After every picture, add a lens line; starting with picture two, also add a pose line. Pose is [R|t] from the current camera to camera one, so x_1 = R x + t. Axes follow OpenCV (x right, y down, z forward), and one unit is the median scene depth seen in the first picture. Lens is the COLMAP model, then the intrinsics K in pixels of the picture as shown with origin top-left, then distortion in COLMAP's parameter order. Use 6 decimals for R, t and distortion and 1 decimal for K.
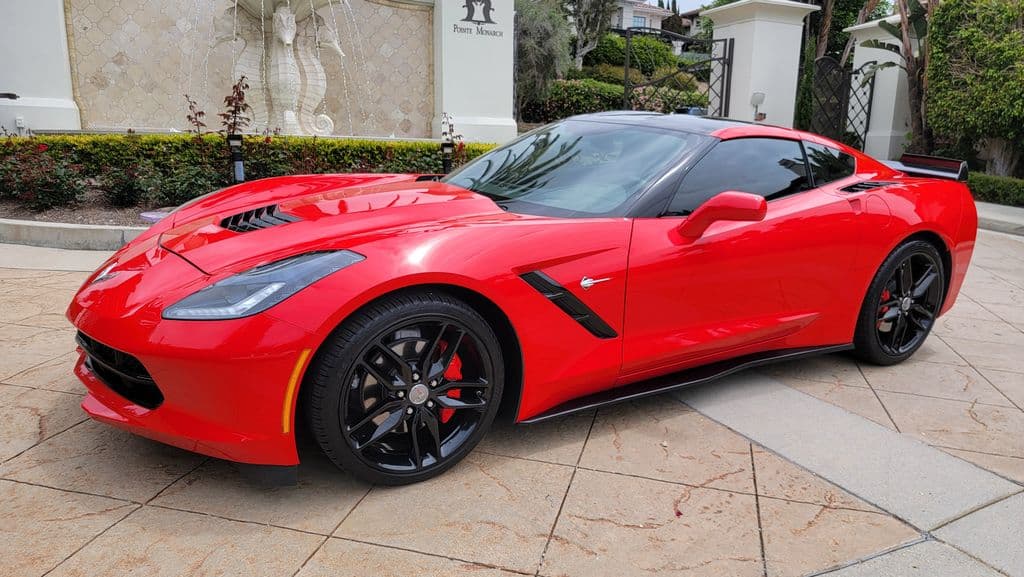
lens RADIAL K [[711.5, 0, 530.8], [0, 711.5, 295.4], [0, 0, 1]] dist [0.066015, -0.055546]
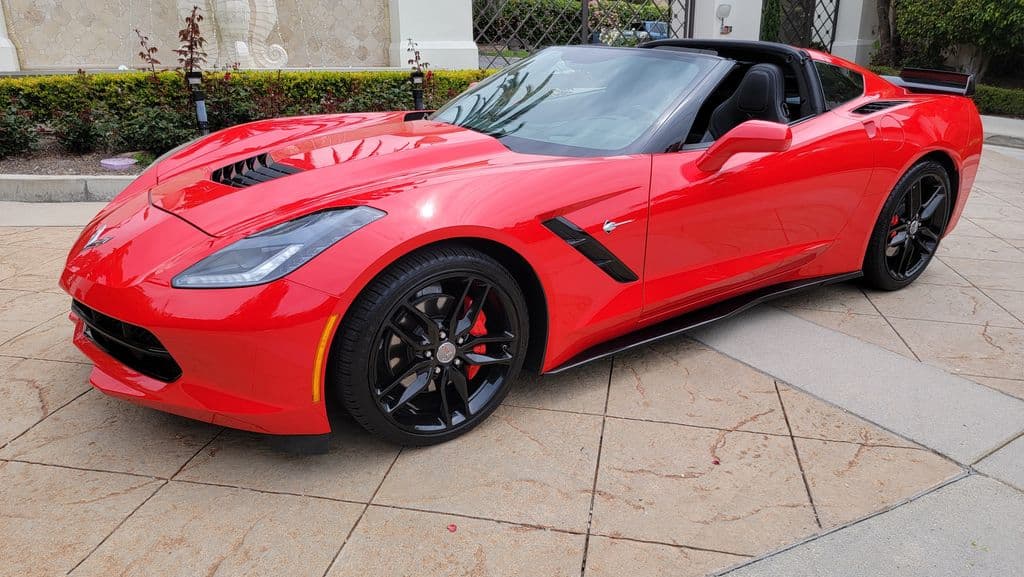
lens RADIAL K [[711.5, 0, 509.2], [0, 711.5, 291.2], [0, 0, 1]] dist [0.066015, -0.055546]
pose [[0.998641, -0.044665, 0.026865, -0.061111], [0.041839, 0.994319, 0.097871, -0.021781], [-0.031084, -0.096614, 0.994836, 0.035159]]
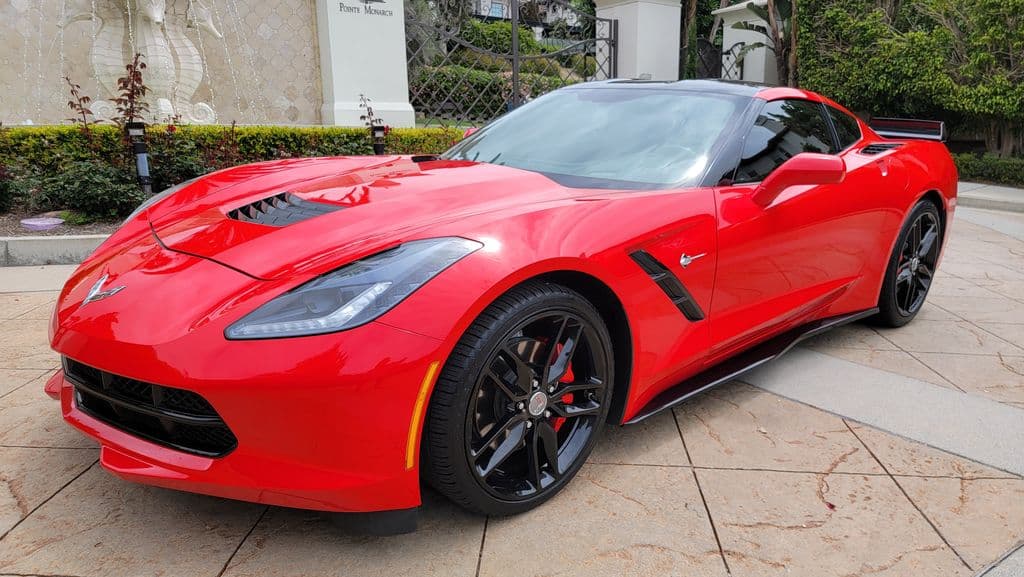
lens RADIAL K [[711.5, 0, 530.7], [0, 711.5, 295.0], [0, 0, 1]] dist [0.066015, -0.055546]
pose [[0.980471, -0.074207, 0.182125, -0.200454], [0.071682, 0.997219, 0.020419, -0.004536], [-0.183134, -0.006966, 0.983063, 0.114023]]
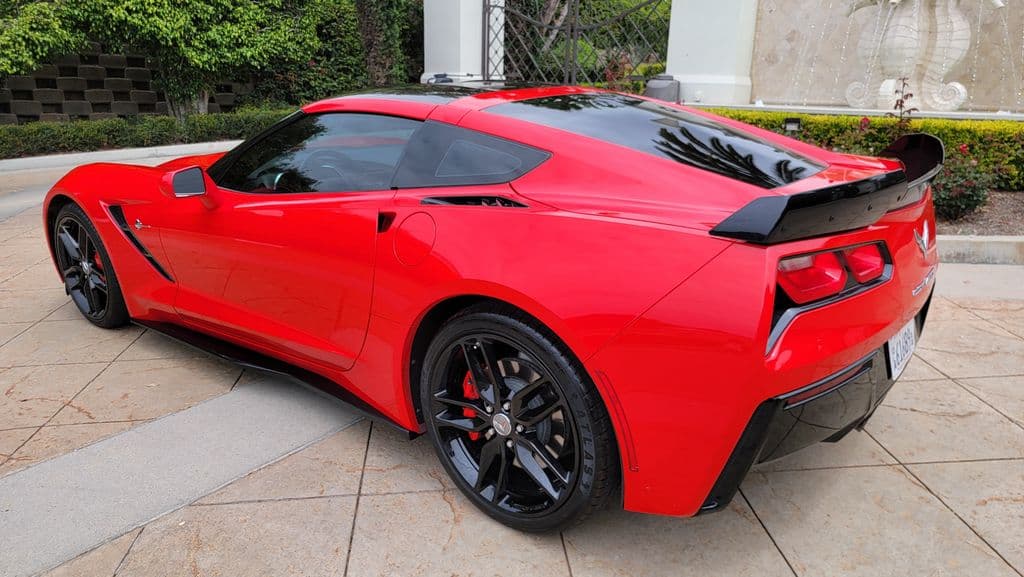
lens RADIAL K [[711.5, 0, 536.7], [0, 711.5, 288.2], [0, 0, 1]] dist [0.066015, -0.055546]
pose [[0.337409, 0.242084, -0.909698, 1.056536], [-0.216447, 0.960427, 0.175303, -0.200804], [0.916136, 0.137752, 0.376455, 0.841363]]
